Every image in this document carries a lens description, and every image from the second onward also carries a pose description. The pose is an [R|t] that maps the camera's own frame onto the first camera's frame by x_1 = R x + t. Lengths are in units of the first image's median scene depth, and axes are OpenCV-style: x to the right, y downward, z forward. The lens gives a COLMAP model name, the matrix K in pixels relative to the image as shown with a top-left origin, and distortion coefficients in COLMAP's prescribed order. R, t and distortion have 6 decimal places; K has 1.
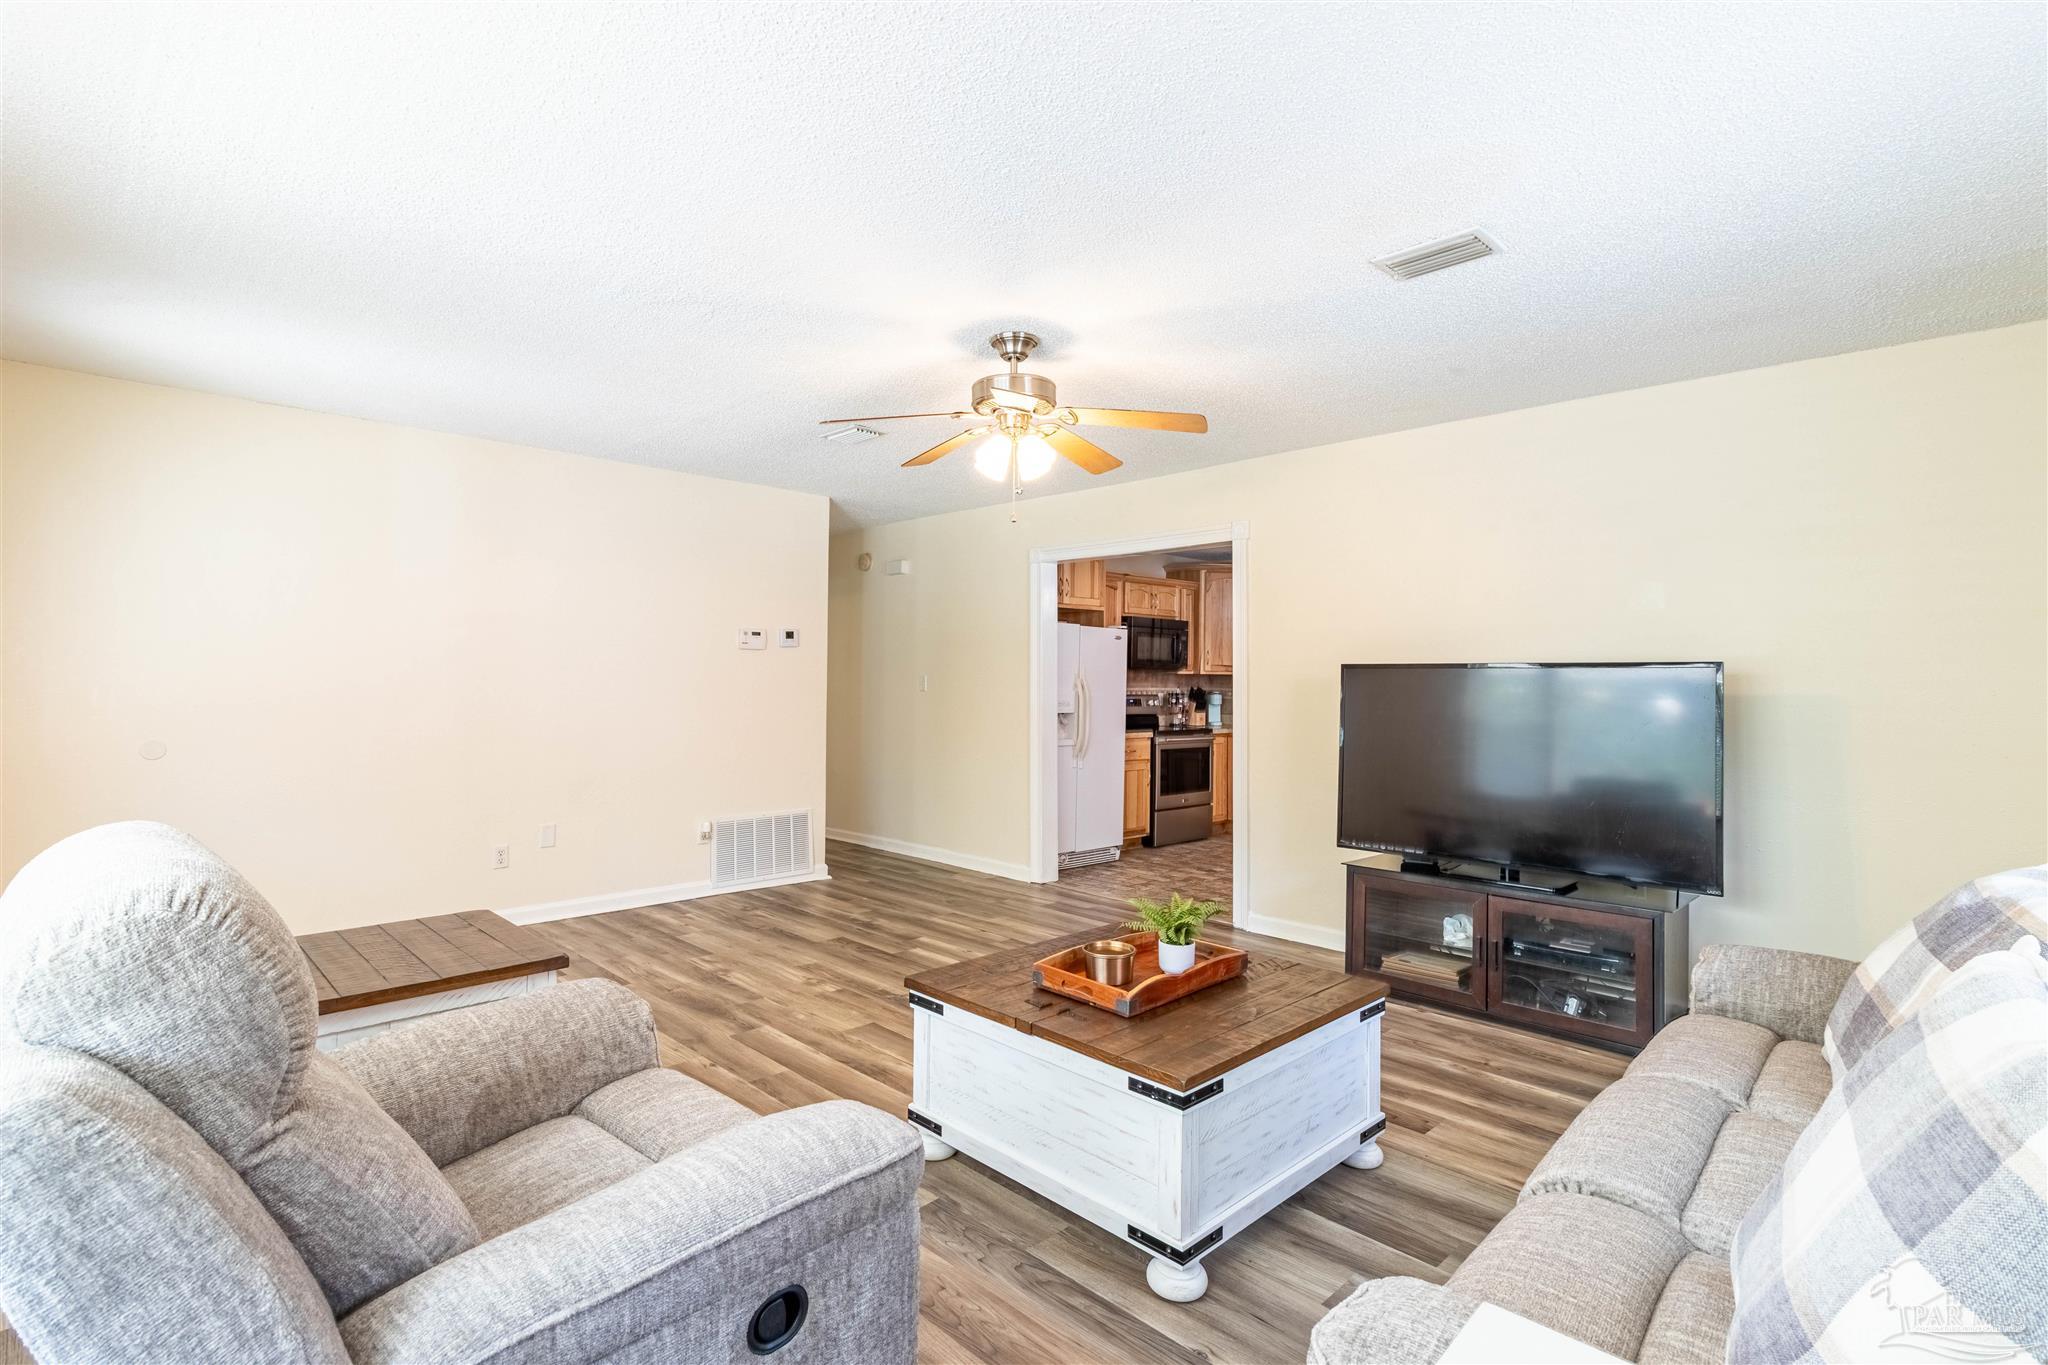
lens RADIAL K [[939.3, 0, 1015.9], [0, 939.3, 664.3], [0, 0, 1]] dist [-0.000199, -0.000062]
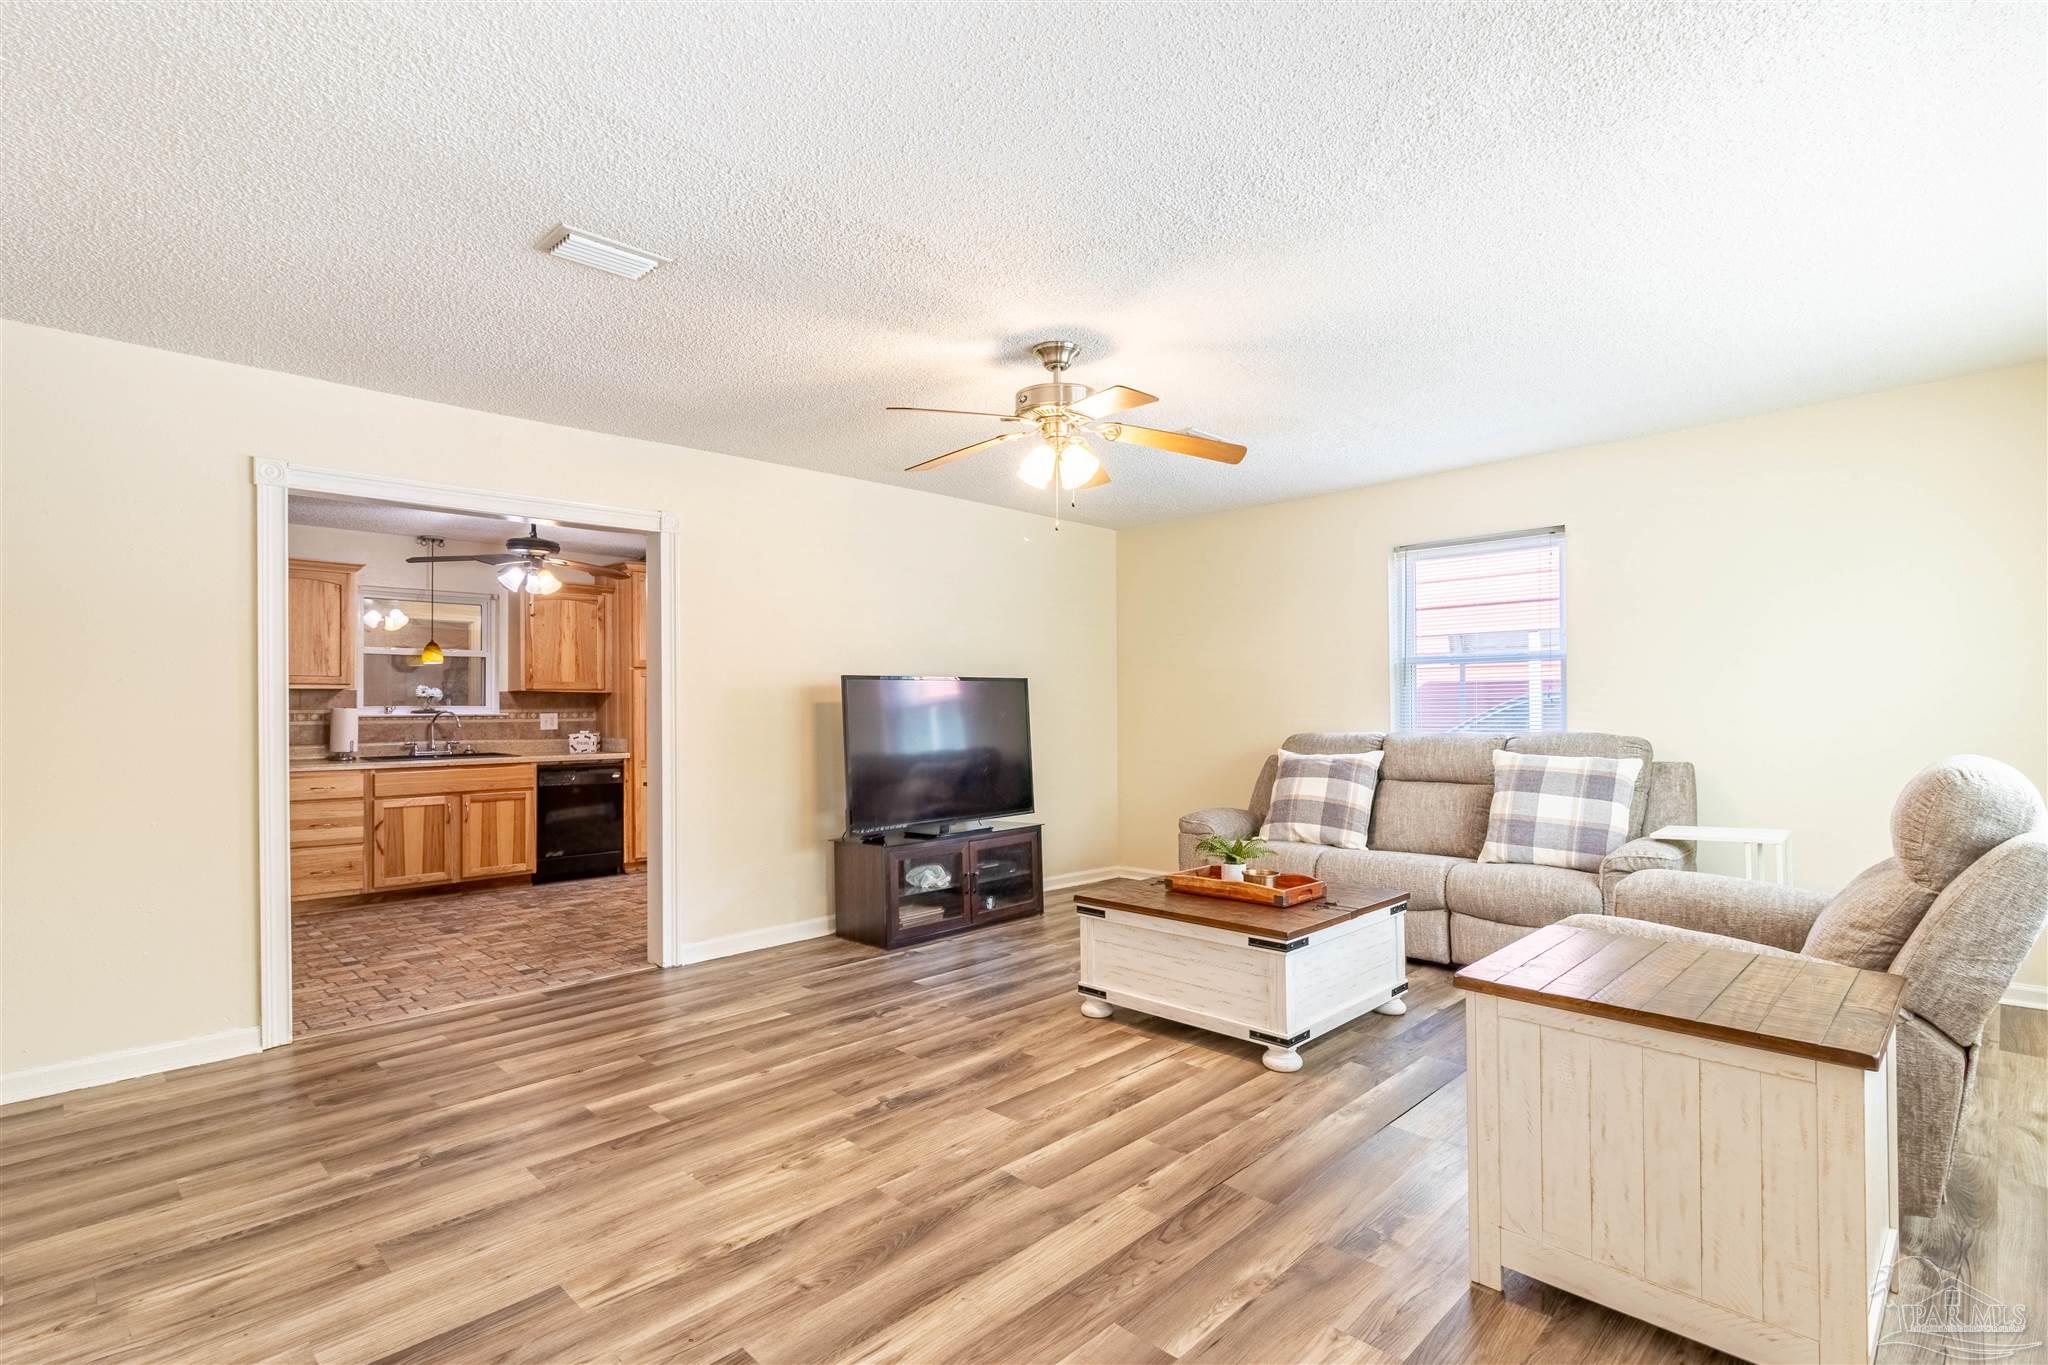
lens RADIAL K [[930.2, 0, 1013.7], [0, 930.2, 699.5], [0, 0, 1]] dist [-0.001879, -0.000311]
pose [[0.017133, -0.004646, 0.999842, -0.893830], [-0.014695, 0.999880, 0.004897, 0.018837], [-0.999745, -0.014777, 0.017063, 0.898641]]
